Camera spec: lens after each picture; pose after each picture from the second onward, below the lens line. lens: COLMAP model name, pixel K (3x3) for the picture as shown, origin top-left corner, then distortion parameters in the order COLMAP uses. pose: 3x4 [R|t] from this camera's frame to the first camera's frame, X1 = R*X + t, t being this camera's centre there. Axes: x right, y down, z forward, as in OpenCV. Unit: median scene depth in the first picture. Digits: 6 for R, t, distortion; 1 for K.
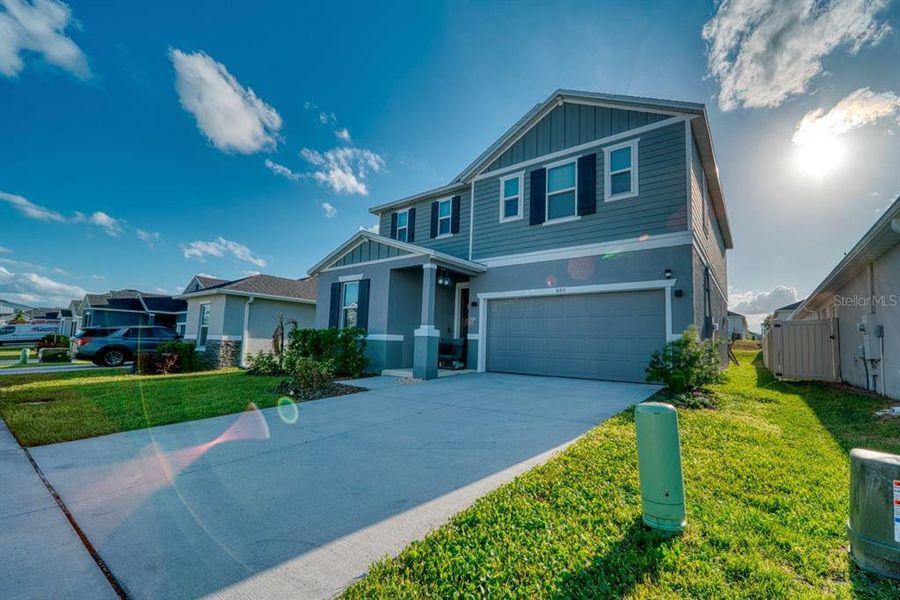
lens RADIAL K [[376.4, 0, 491.5], [0, 376.4, 313.8], [0, 0, 1]] dist [-0.000649, -0.000082]
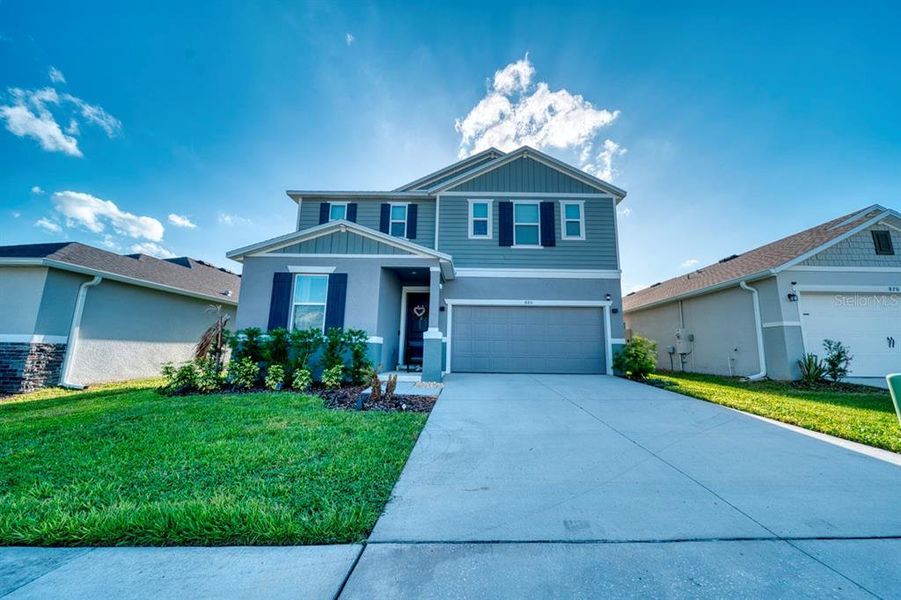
lens RADIAL K [[333.1, 0, 472.0], [0, 333.1, 296.3], [0, 0, 1]] dist [-0.002172, -0.000216]
pose [[0.815415, 0.079827, 0.573347, -0.542923], [-0.039299, 0.995795, -0.082754, 0.014394], [-0.577542, 0.044947, 0.815123, 0.192525]]
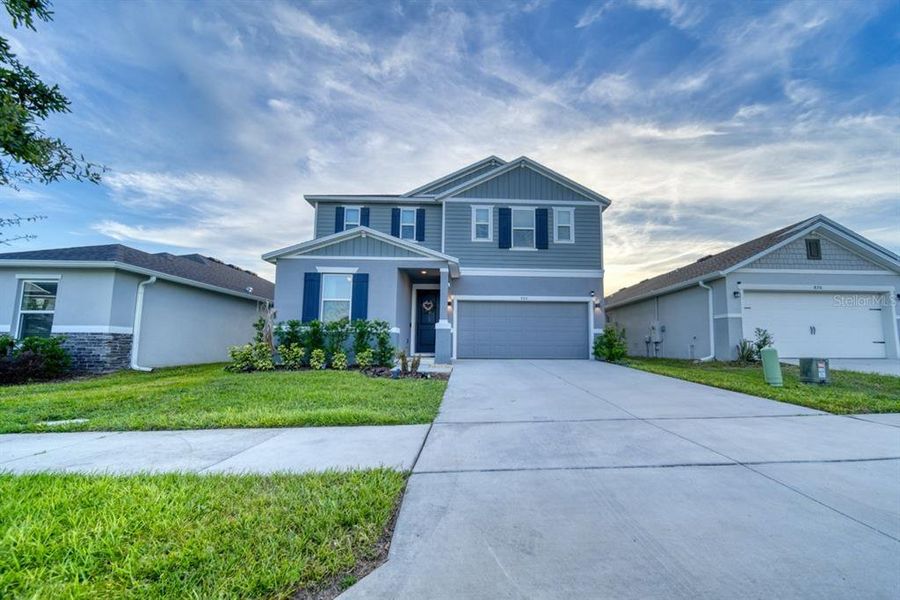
lens RADIAL K [[344.6, 0, 485.3], [0, 344.6, 317.0], [0, 0, 1]] dist [-0.000913, -0.000024]
pose [[0.788959, 0.033141, 0.613551, -0.664236], [-0.036563, 0.999307, -0.006962, 0.021451], [-0.613356, -0.016941, 0.789625, 0.050941]]
